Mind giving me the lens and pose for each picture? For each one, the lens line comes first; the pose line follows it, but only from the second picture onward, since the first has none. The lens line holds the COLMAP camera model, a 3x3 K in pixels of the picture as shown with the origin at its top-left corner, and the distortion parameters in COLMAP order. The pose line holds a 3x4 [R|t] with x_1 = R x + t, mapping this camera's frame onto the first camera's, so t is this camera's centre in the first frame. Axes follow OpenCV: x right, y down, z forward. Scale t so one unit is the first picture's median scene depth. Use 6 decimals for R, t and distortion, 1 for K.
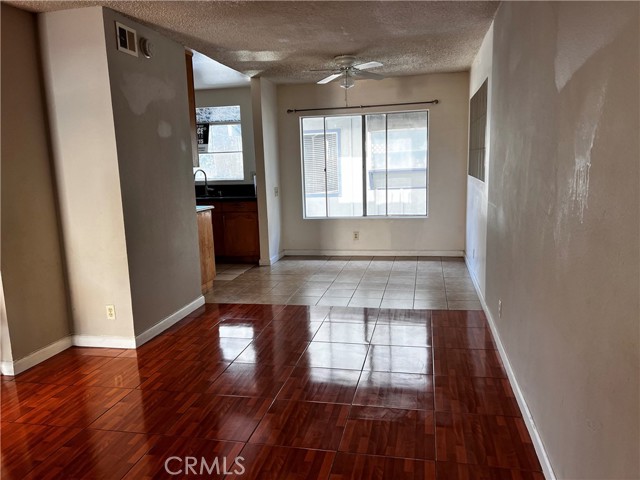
lens RADIAL K [[483.1, 0, 320.0], [0, 483.1, 240.0], [0, 0, 1]] dist [0.060103, 0.000702]
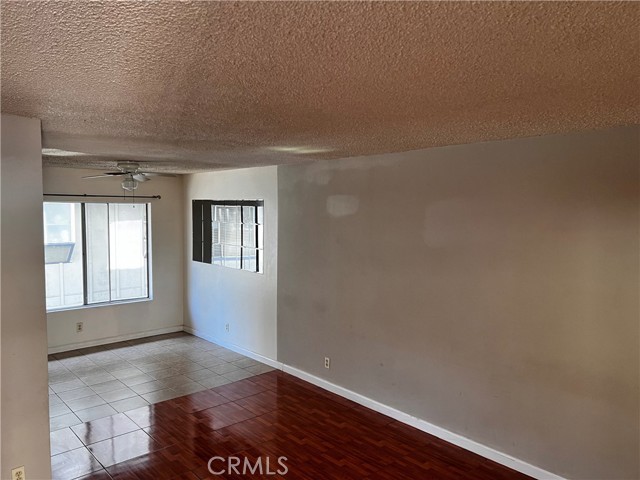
lens RADIAL K [[483.1, 0, 320.0], [0, 483.1, 240.0], [0, 0, 1]] dist [0.060103, 0.000702]
pose [[0.592284, -0.008916, 0.805680, -0.425122], [0.097184, 0.993429, -0.060450, -0.075084], [-0.799847, 0.114103, 0.589258, 0.041964]]
